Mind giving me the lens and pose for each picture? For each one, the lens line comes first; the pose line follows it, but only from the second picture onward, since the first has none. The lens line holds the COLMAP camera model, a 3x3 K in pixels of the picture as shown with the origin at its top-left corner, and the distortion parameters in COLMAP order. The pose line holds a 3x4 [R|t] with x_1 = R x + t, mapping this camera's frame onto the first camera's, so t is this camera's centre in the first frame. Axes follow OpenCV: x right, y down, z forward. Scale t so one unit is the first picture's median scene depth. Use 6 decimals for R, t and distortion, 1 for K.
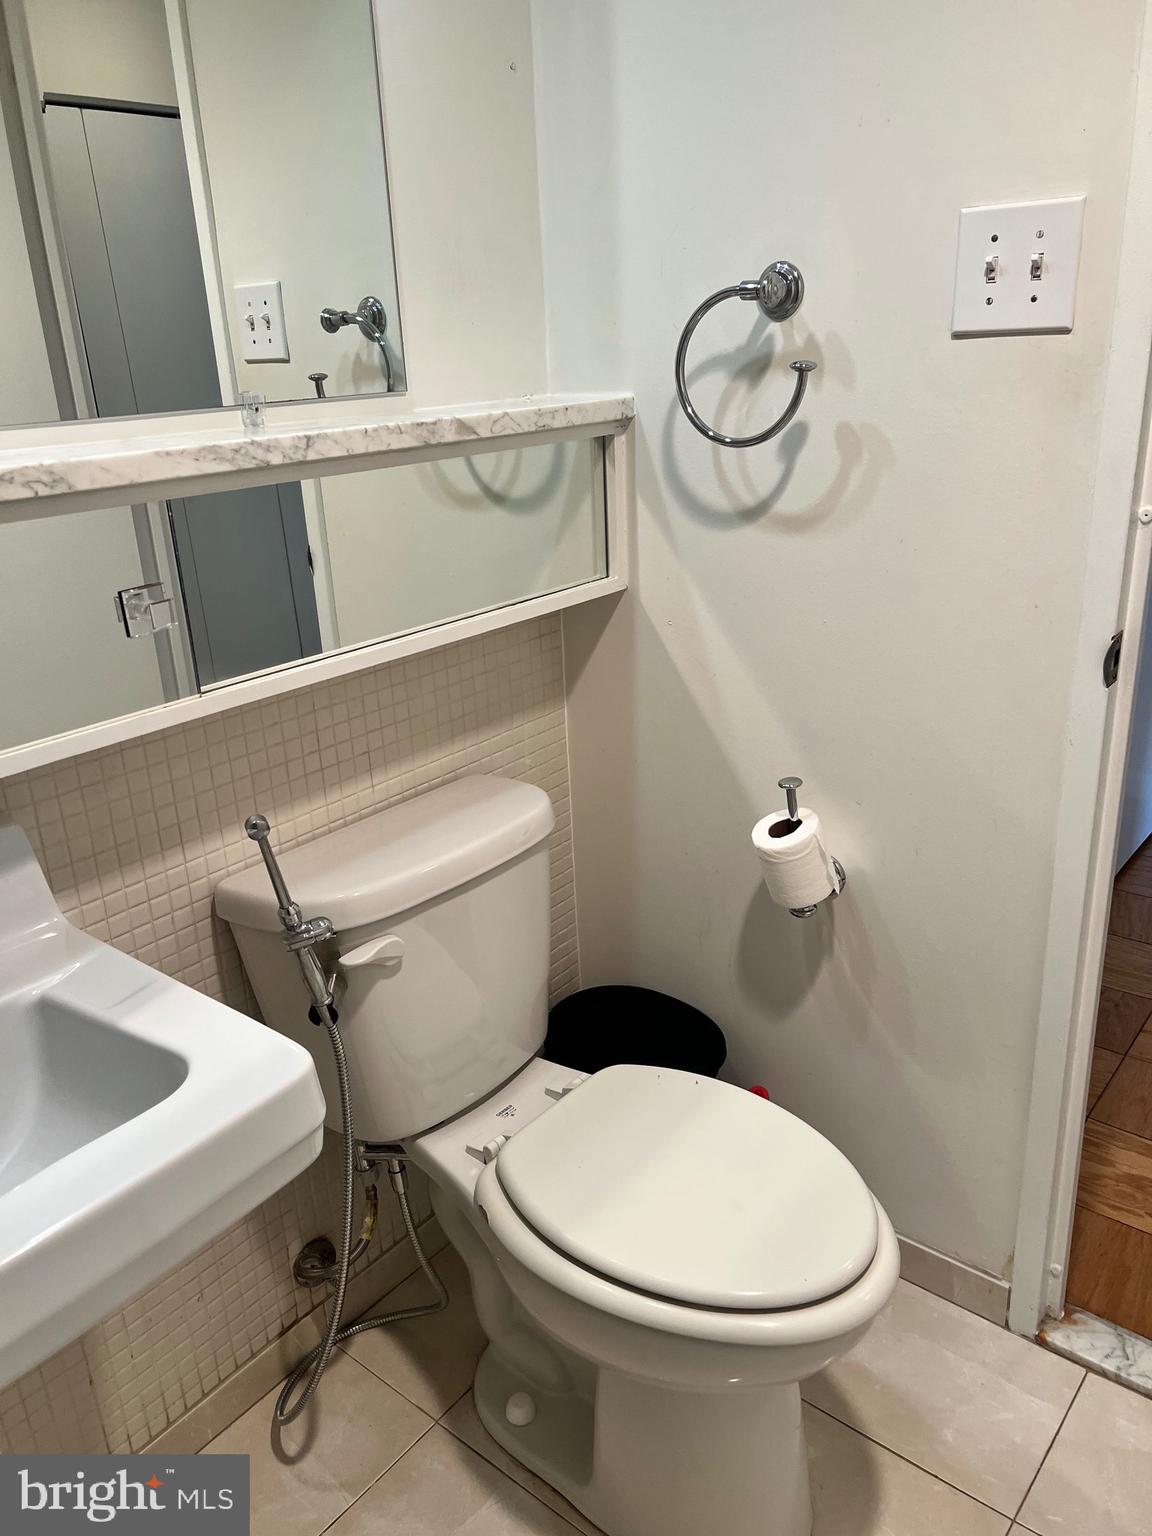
lens RADIAL K [[1176.3, 0, 556.3], [0, 1176.3, 770.9], [0, 0, 1]] dist [0.055554, -0.069001]
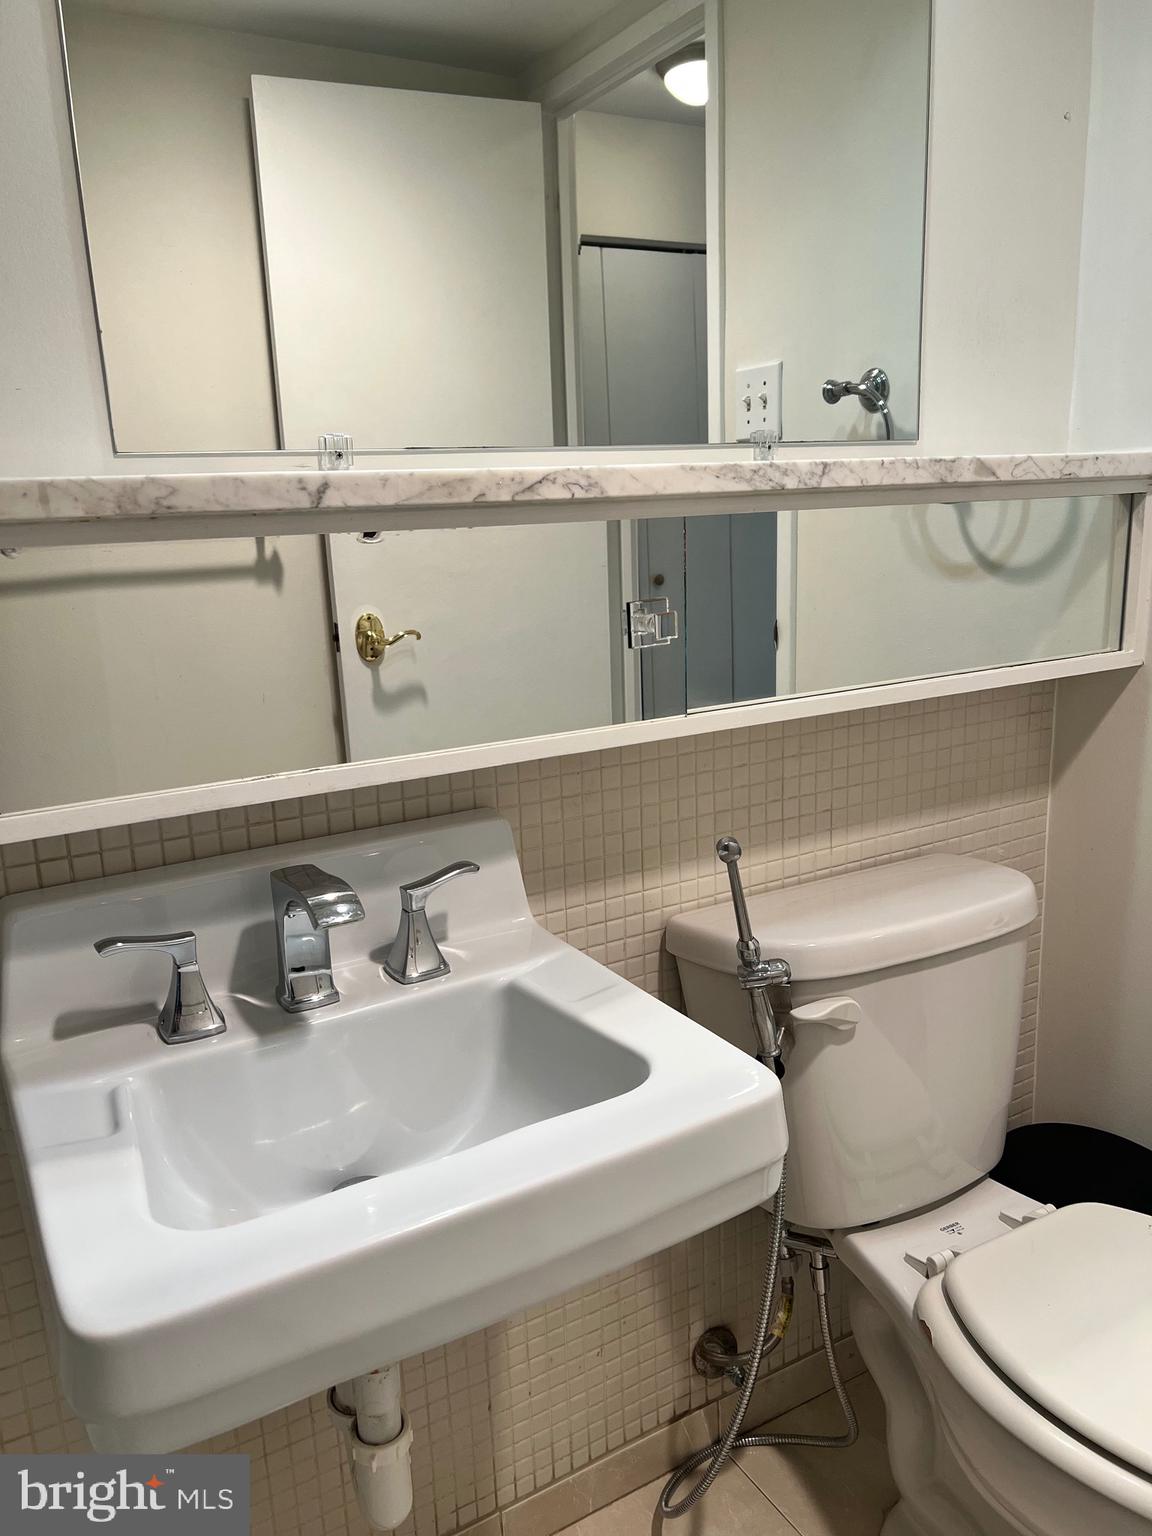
lens RADIAL K [[1176.3, 0, 556.3], [0, 1176.3, 770.9], [0, 0, 1]] dist [0.055554, -0.069001]
pose [[0.937064, 0.090547, -0.337213, -0.054918], [-0.127372, 0.987882, -0.088685, 0.072800], [0.325097, 0.126055, 0.937242, 0.032724]]
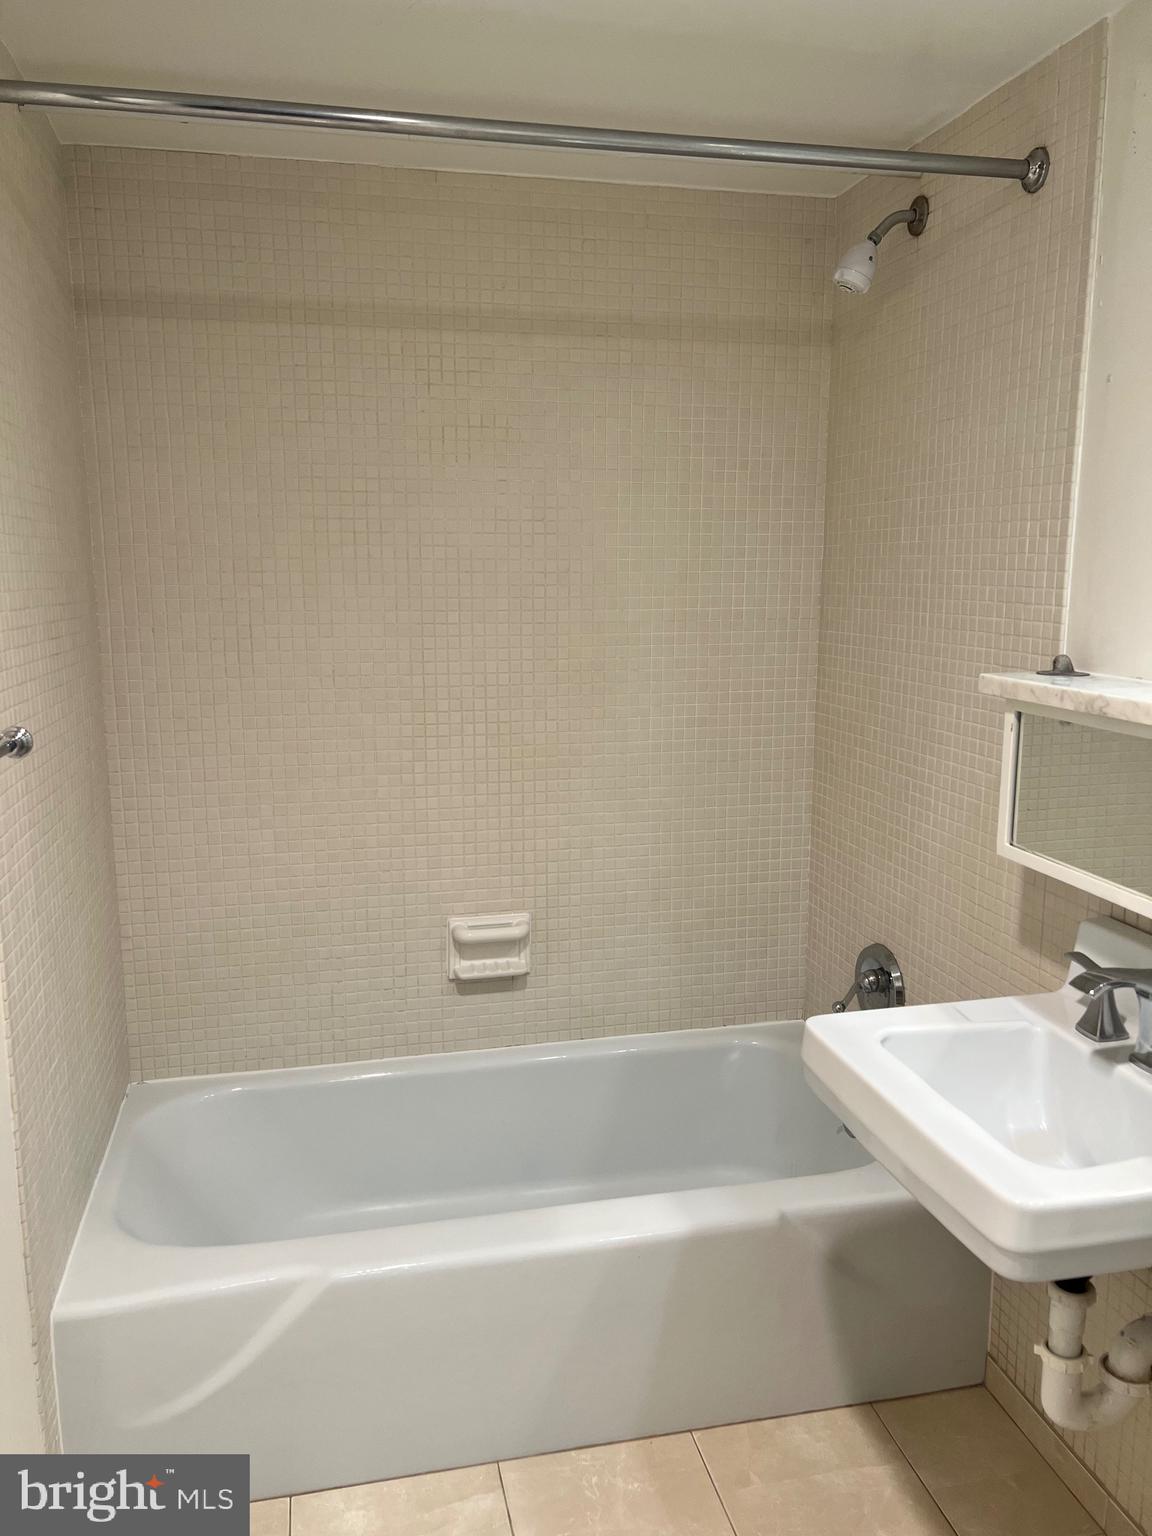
lens RADIAL K [[1159.8, 0, 571.8], [0, 1159.8, 772.1], [0, 0, 1]] dist [0.040156, -0.051517]
pose [[-0.608490, 0.189123, -0.770696, 0.615064], [-0.244303, 0.879374, 0.408677, -0.352386], [0.755021, 0.436959, -0.488887, 0.703704]]
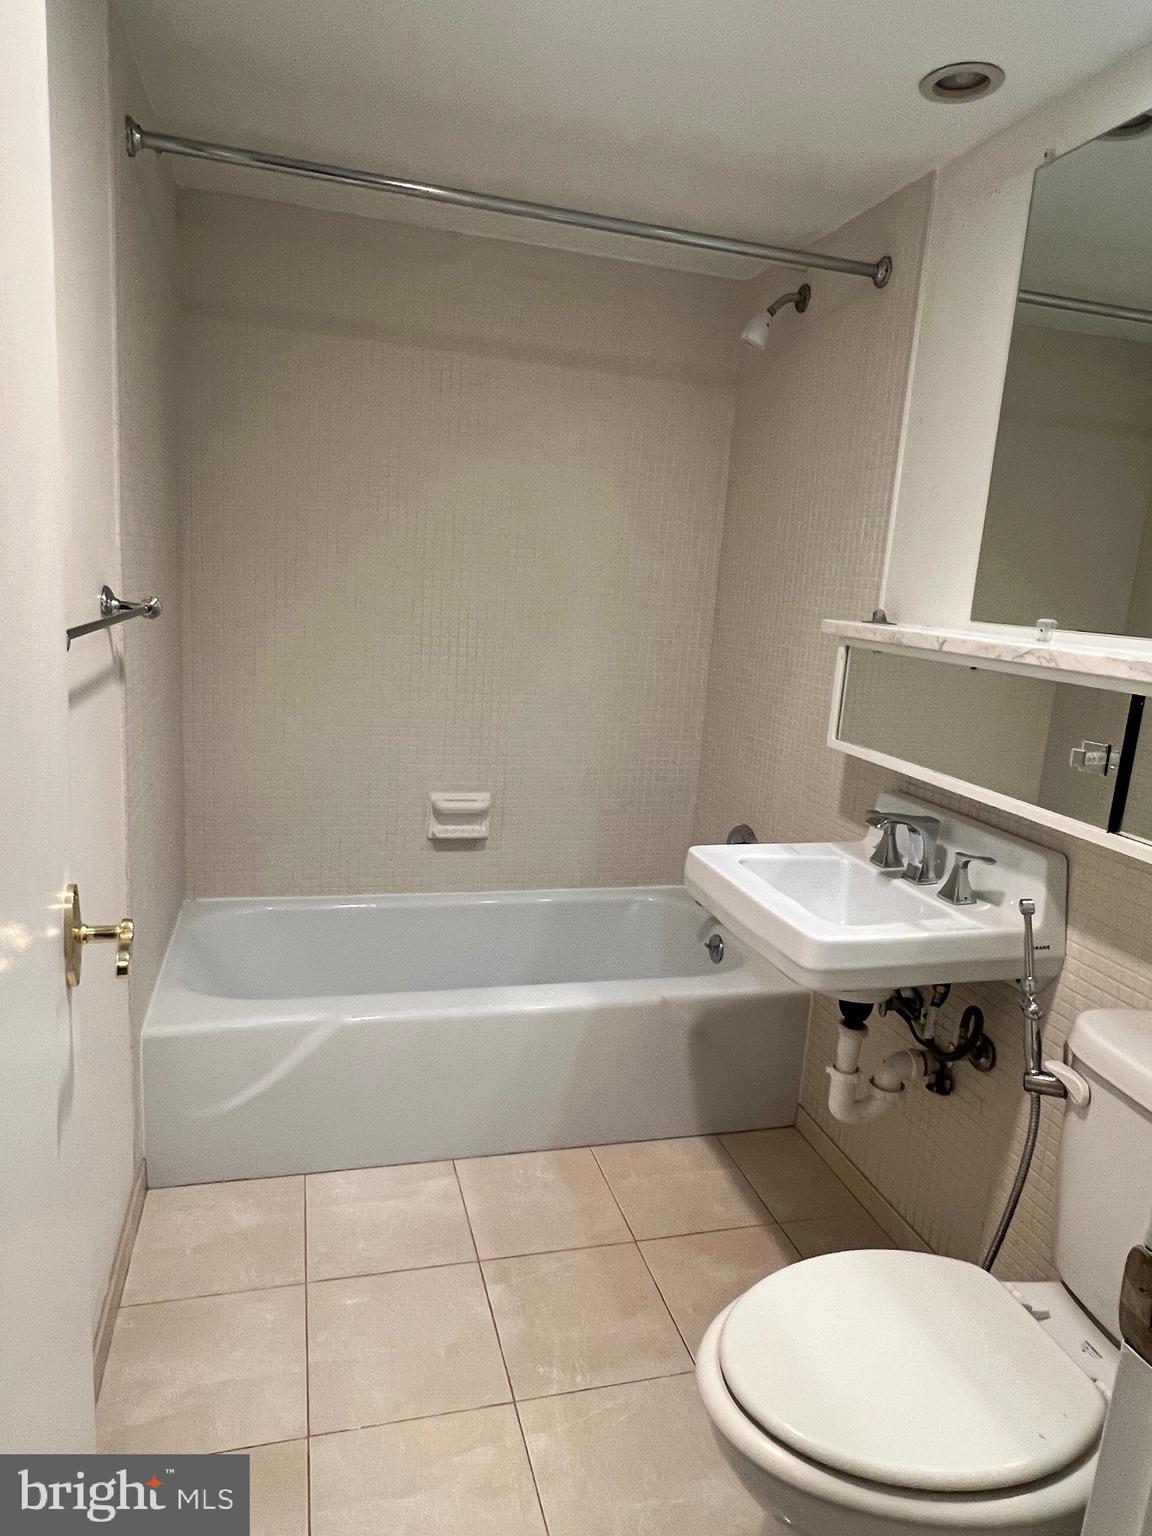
lens RADIAL K [[948.6, 0, 576.0], [0, 948.6, 768.0], [0, 0, 1]] dist [-0.017408, -0.000466]
pose [[-0.564054, 0.175554, -0.806860, 0.791619], [-0.323978, 0.851738, 0.411802, -0.323867], [0.759527, 0.493684, -0.423551, 0.814586]]
